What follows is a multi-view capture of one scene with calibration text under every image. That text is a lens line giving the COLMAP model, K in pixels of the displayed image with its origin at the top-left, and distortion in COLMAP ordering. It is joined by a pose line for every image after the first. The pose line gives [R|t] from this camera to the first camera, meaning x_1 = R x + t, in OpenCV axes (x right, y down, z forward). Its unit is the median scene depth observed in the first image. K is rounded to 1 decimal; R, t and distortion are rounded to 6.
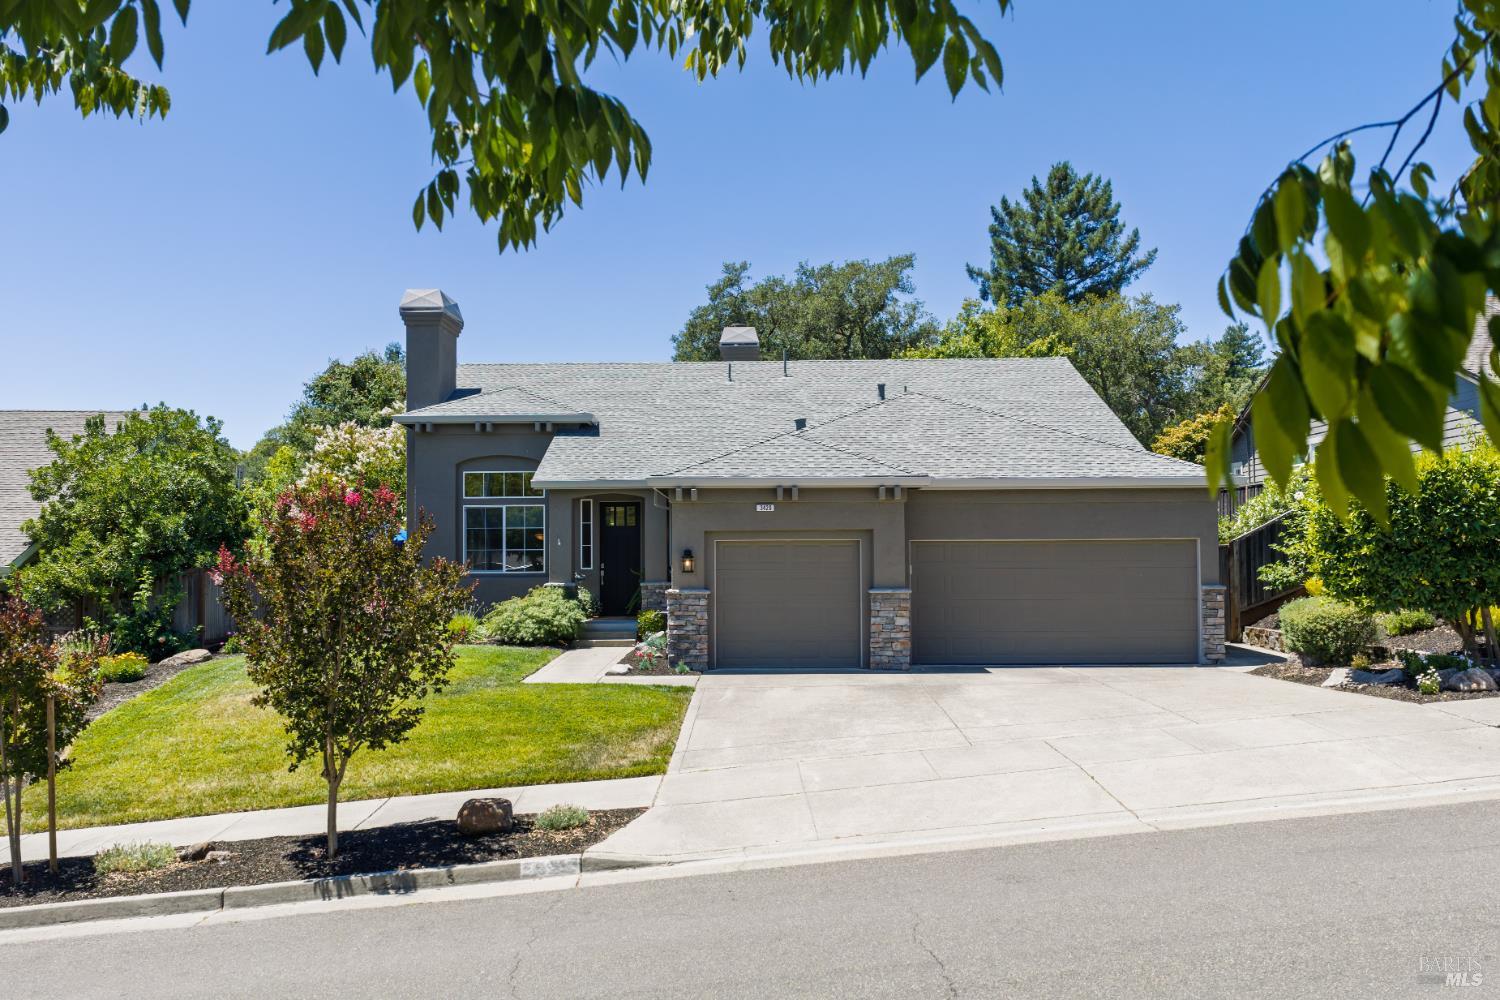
lens RADIAL K [[1248.1, 0, 751.6], [0, 1248.1, 522.2], [0, 0, 1]] dist [0.009677, -0.016366]
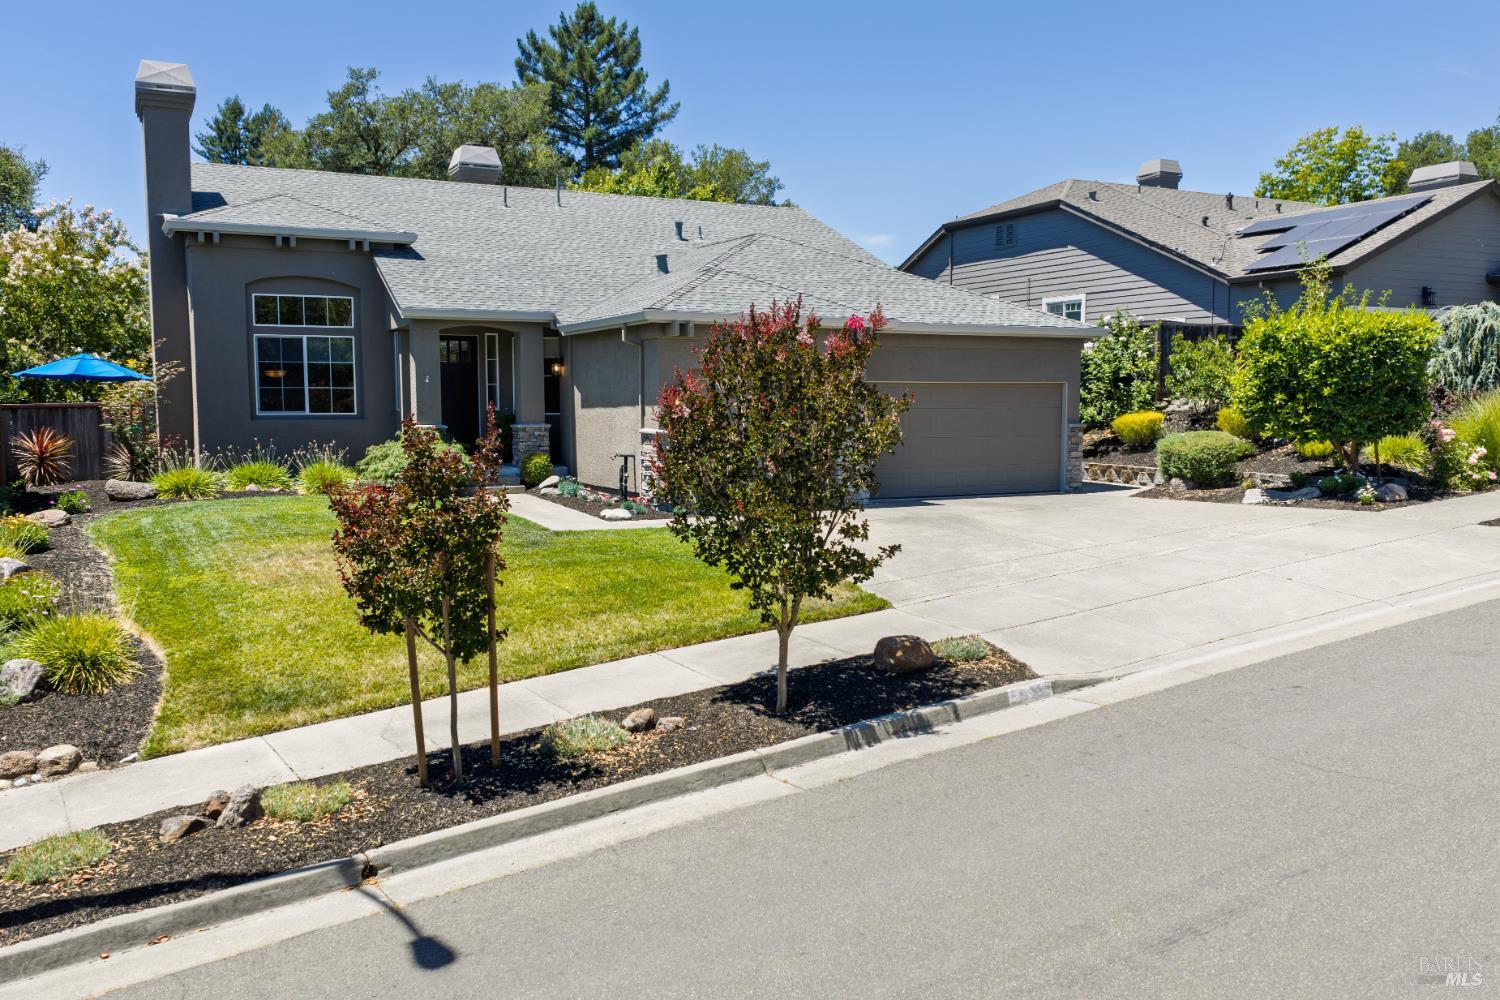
lens RADIAL K [[1258.2, 0, 750.0], [0, 1258.2, 500.0], [0, 0, 1]] dist [0.003095, 0.000402]
pose [[0.886666, -0.031086, 0.461365, -0.410316], [-0.016455, 0.994985, 0.098664, 0.010871], [-0.462118, -0.095074, 0.881707, 0.105820]]
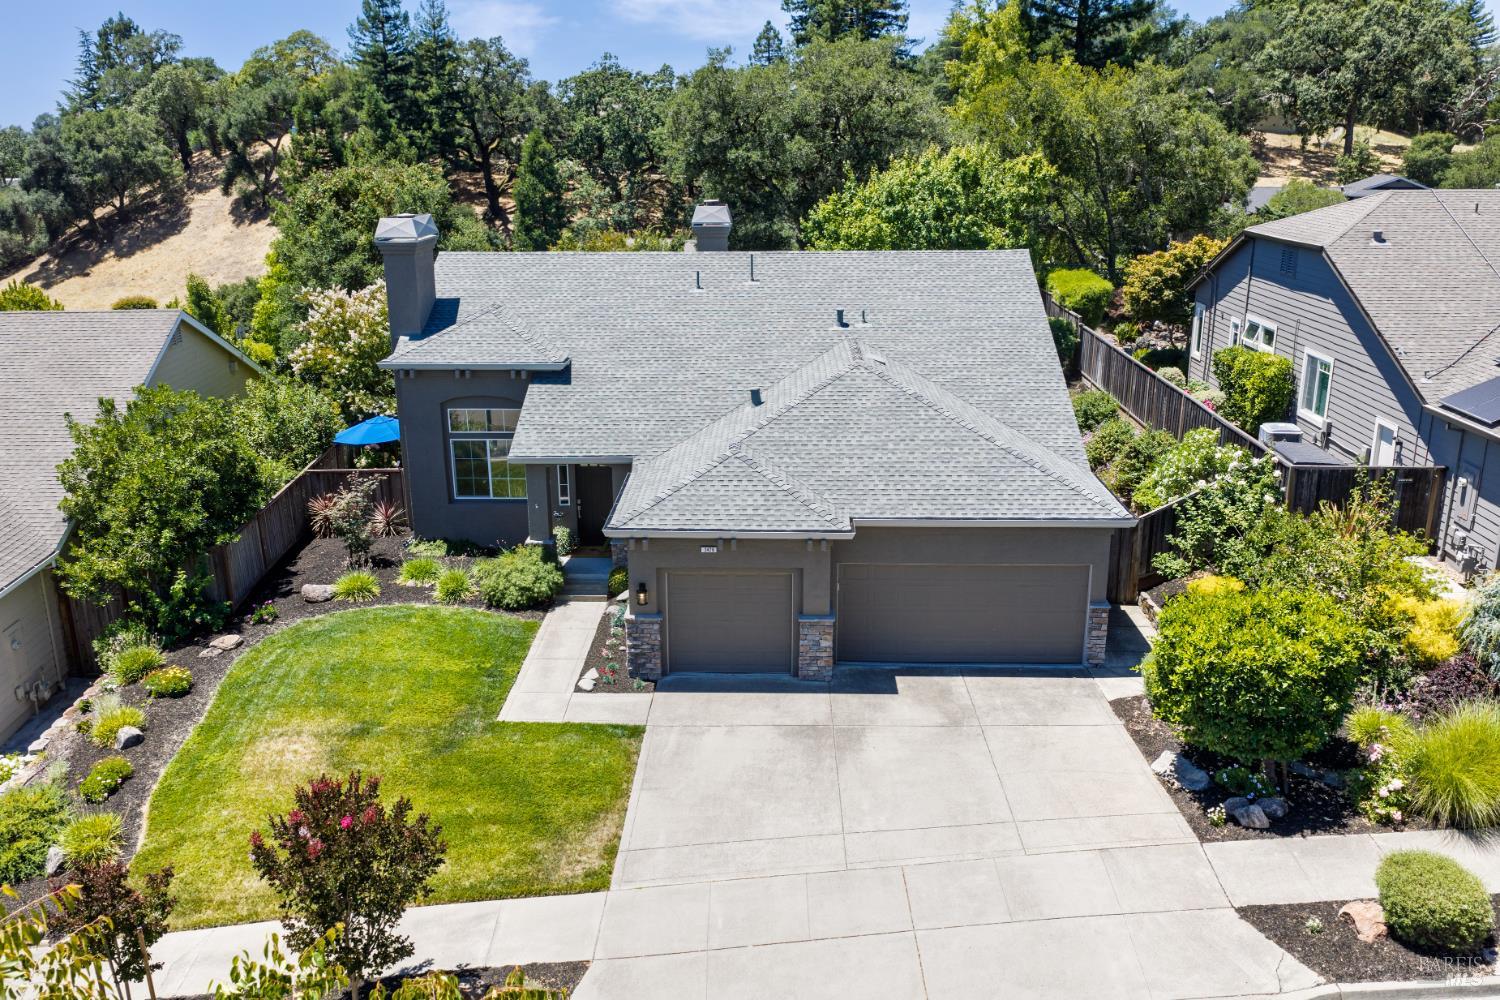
lens RADIAL K [[1248.1, 0, 751.6], [0, 1248.1, 522.2], [0, 0, 1]] dist [0.009677, -0.016366]
pose [[0.999869, 0.007022, -0.014587, 0.061218], [-0.001890, 0.945506, 0.325599, -0.374304], [0.016079, -0.325528, 0.945396, -0.064924]]
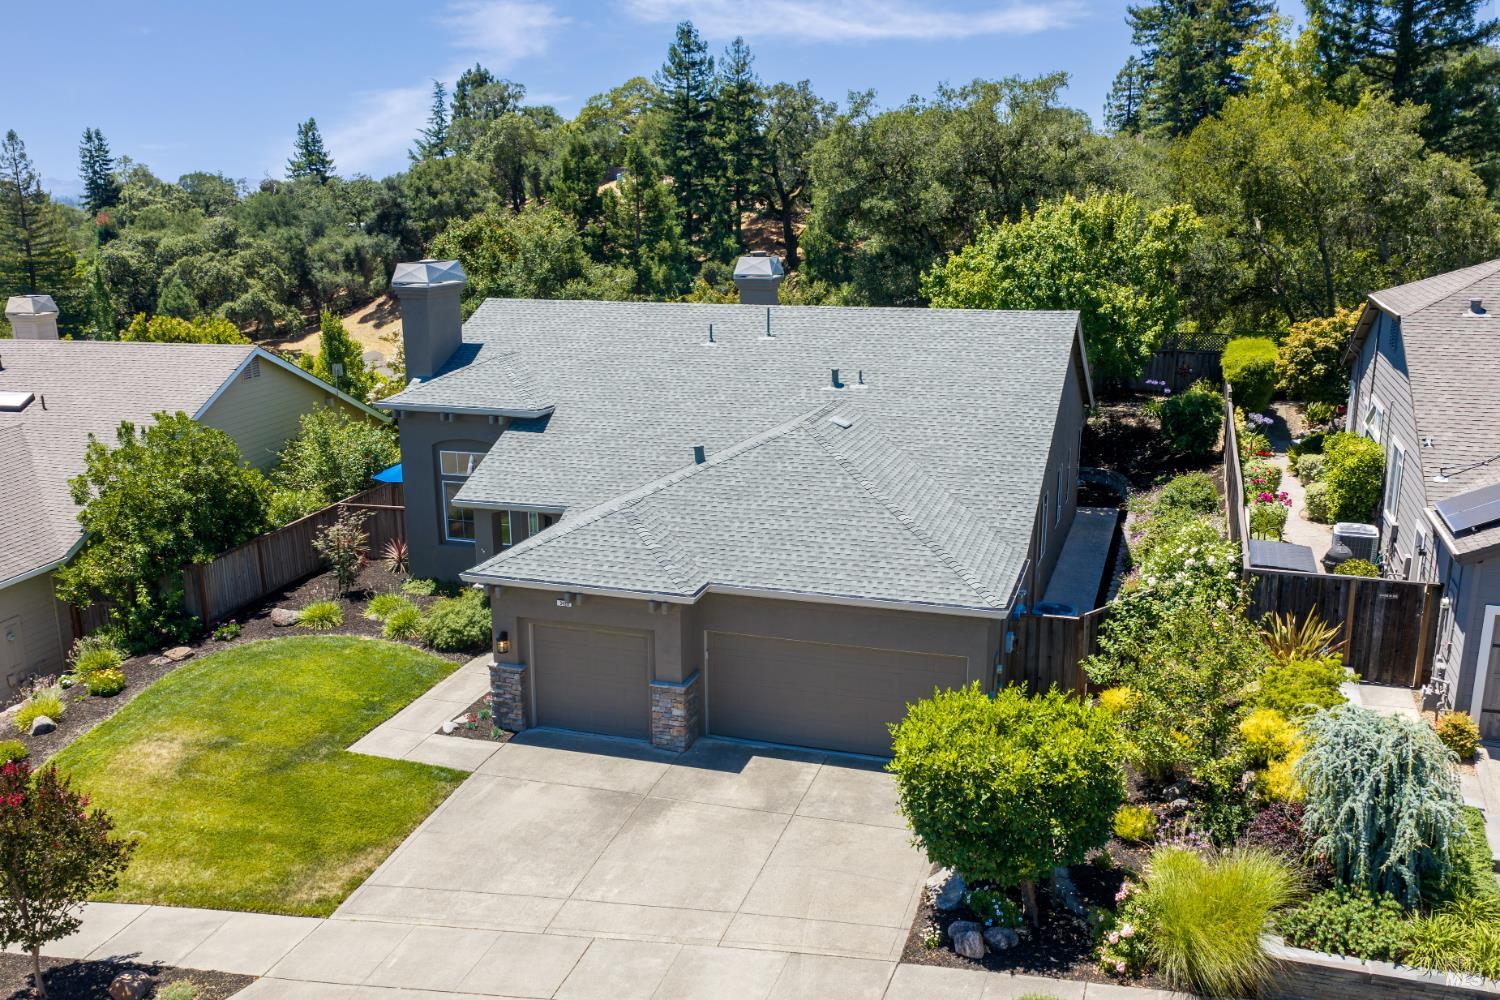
lens RADIAL K [[1354.6, 0, 747.0], [0, 1354.6, 568.1], [0, 0, 1]] dist [0.005714, -0.007972]
pose [[0.953682, 0.085410, -0.288437, 0.474411], [0.006342, 0.952924, 0.303144, -0.376246], [0.300750, -0.290932, 0.908244, -0.042521]]
